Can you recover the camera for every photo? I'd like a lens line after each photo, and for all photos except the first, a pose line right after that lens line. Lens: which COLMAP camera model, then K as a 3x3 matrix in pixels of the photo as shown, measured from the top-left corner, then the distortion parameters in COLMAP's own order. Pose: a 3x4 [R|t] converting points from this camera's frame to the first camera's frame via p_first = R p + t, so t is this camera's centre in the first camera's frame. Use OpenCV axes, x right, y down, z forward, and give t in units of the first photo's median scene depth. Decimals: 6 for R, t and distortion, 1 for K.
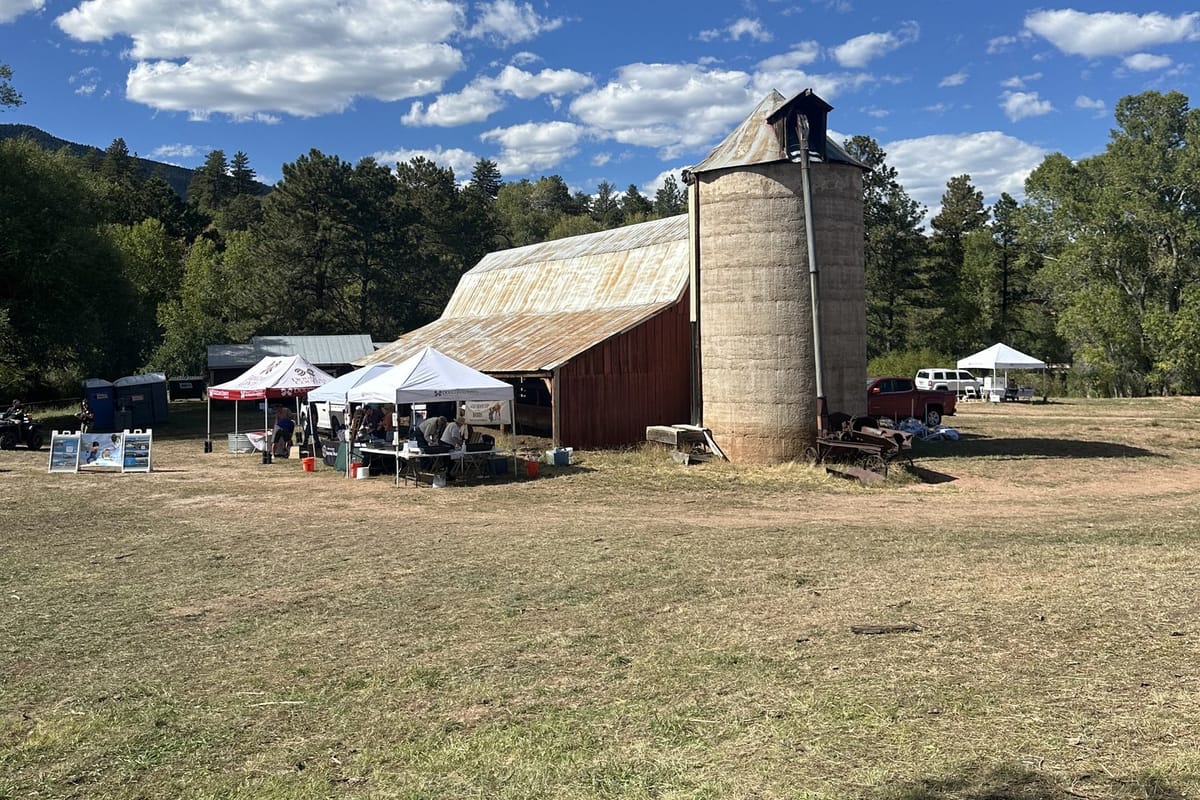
lens RADIAL K [[1184.3, 0, 600.0], [0, 1184.3, 397.1], [0, 0, 1]] dist [-0.005274, 0.000000]
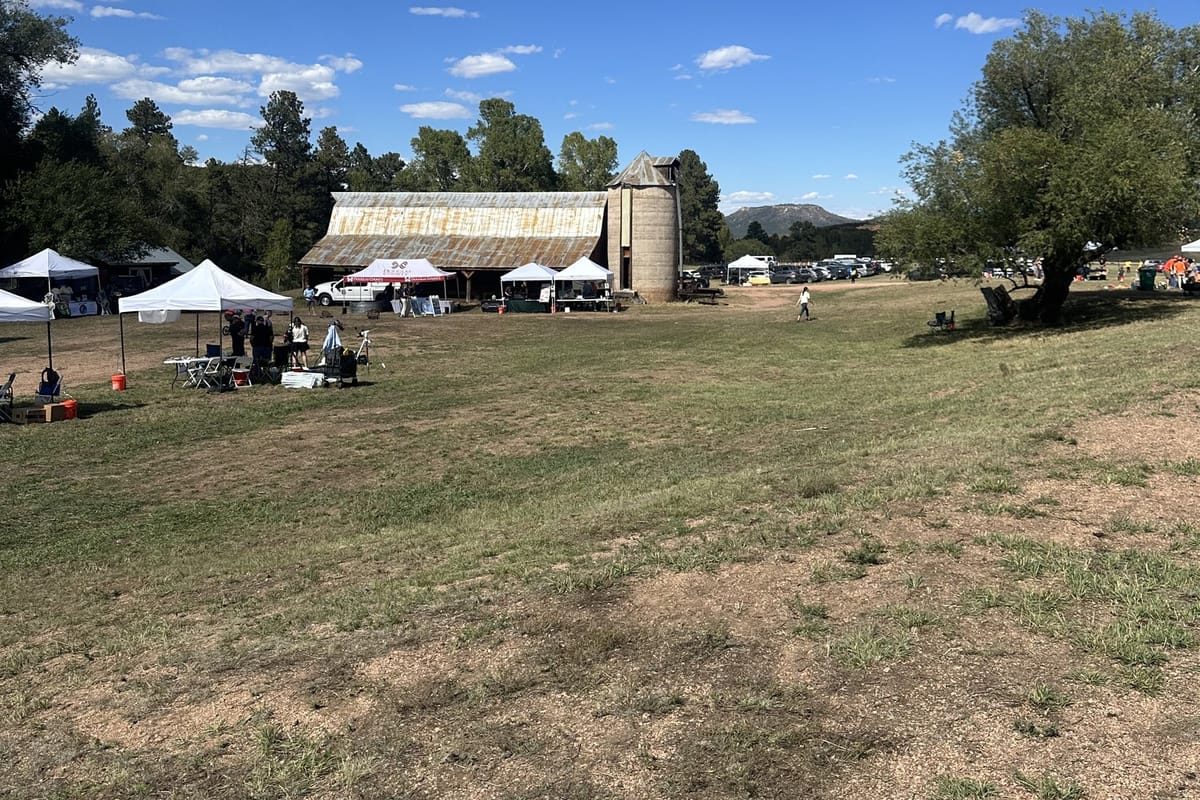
lens RADIAL K [[1184.3, 0, 599.7], [0, 1184.3, 400.7], [0, 0, 1]] dist [-0.005274, 0.000000]
pose [[0.692387, -0.071077, 0.718017, -1.781663], [0.013637, 0.996248, 0.085469, 0.044450], [-0.721398, -0.049386, 0.690758, -0.667532]]
